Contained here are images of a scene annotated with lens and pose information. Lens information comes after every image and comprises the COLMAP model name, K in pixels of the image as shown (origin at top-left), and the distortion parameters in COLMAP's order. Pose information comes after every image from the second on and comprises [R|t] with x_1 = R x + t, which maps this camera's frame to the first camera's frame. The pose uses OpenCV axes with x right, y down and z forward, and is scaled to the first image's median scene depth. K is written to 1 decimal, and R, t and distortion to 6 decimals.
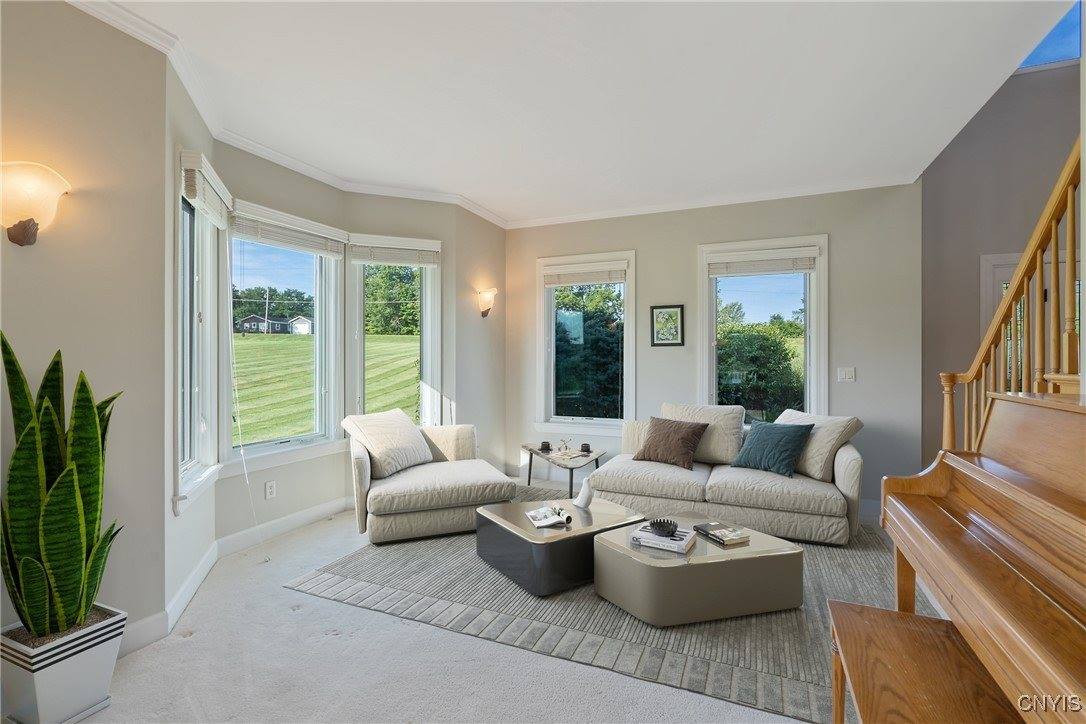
lens RADIAL K [[489.8, 0, 546.7], [0, 489.8, 361.5], [0, 0, 1]] dist [-0.005643, -0.000147]
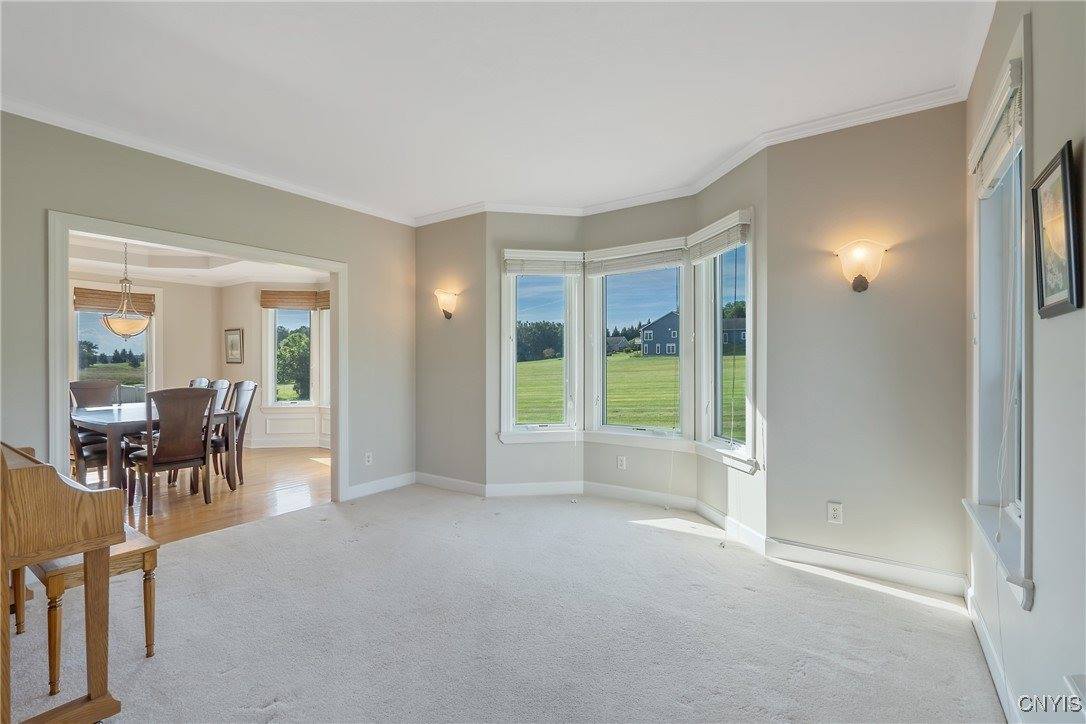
lens RADIAL K [[489.8, 0, 538.7], [0, 489.8, 361.9], [0, 0, 1]] dist [-0.005643, -0.000147]
pose [[-0.201400, 0.001846, -0.979507, 0.533446], [-0.006963, 0.999970, 0.003316, -0.004292], [0.979484, 0.007488, -0.201381, 0.741897]]
